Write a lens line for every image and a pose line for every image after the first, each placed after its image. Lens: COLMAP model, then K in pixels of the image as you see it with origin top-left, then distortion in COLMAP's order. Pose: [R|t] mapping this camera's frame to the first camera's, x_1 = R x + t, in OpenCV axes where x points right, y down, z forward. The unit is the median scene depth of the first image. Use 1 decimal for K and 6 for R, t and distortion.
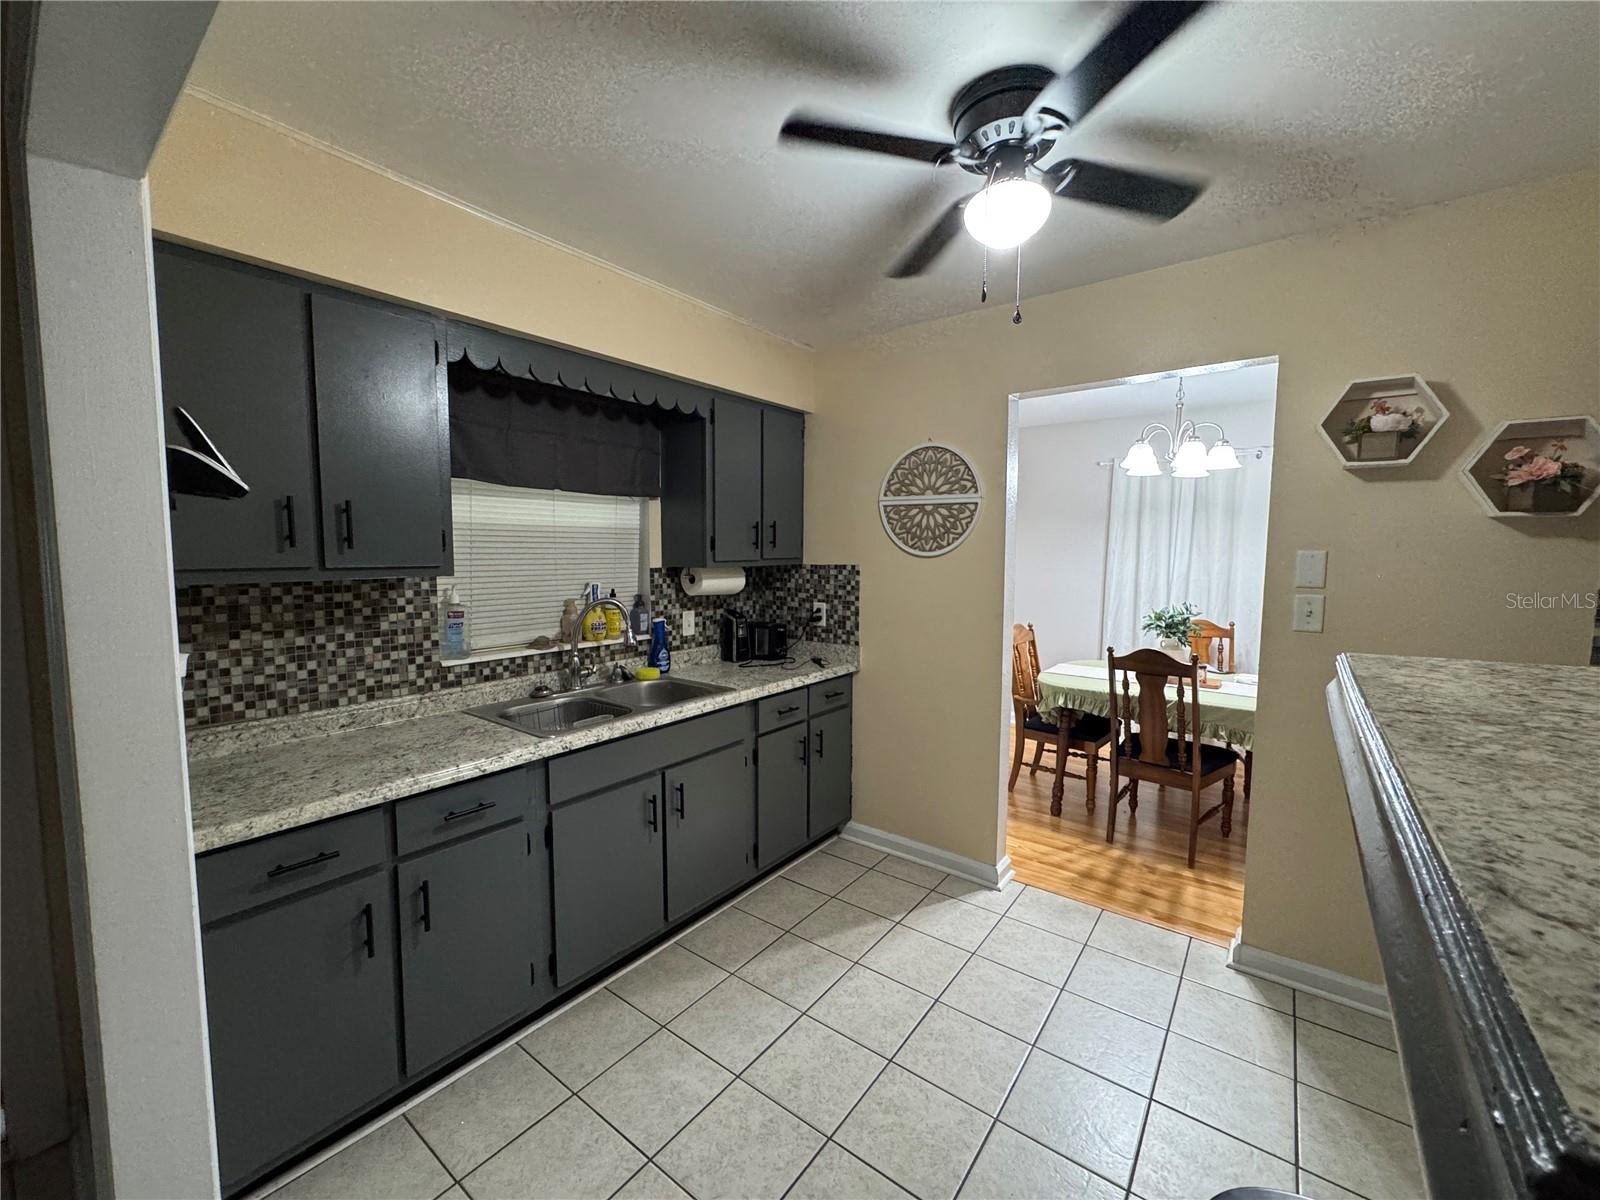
lens RADIAL K [[641.6, 0, 803.5], [0, 641.6, 603.2], [0, 0, 1]] dist [-0.003777, -0.000108]
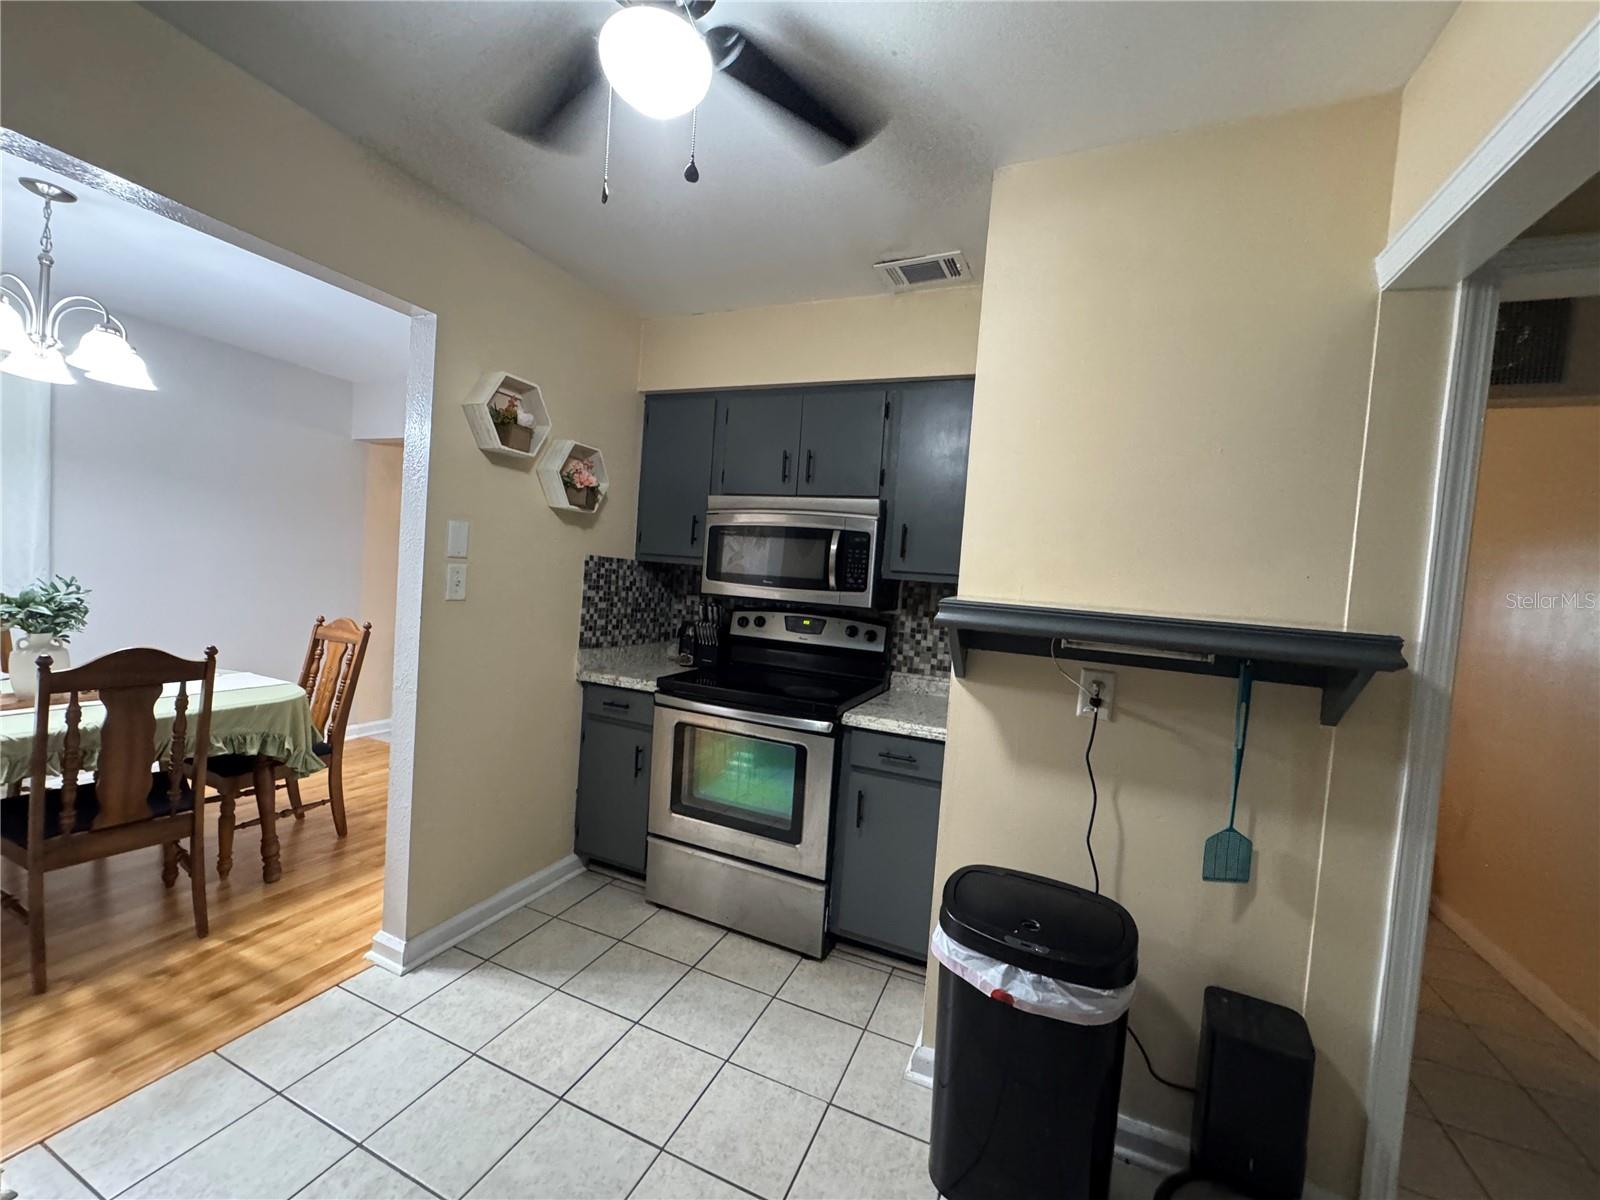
lens RADIAL K [[641.6, 0, 806.0], [0, 641.6, 597.6], [0, 0, 1]] dist [-0.003777, -0.000108]
pose [[-0.244006, -0.068724, 0.967336, -0.255723], [0.007972, 0.997310, 0.072865, -0.023144], [-0.969741, 0.025491, -0.242802, 0.520958]]
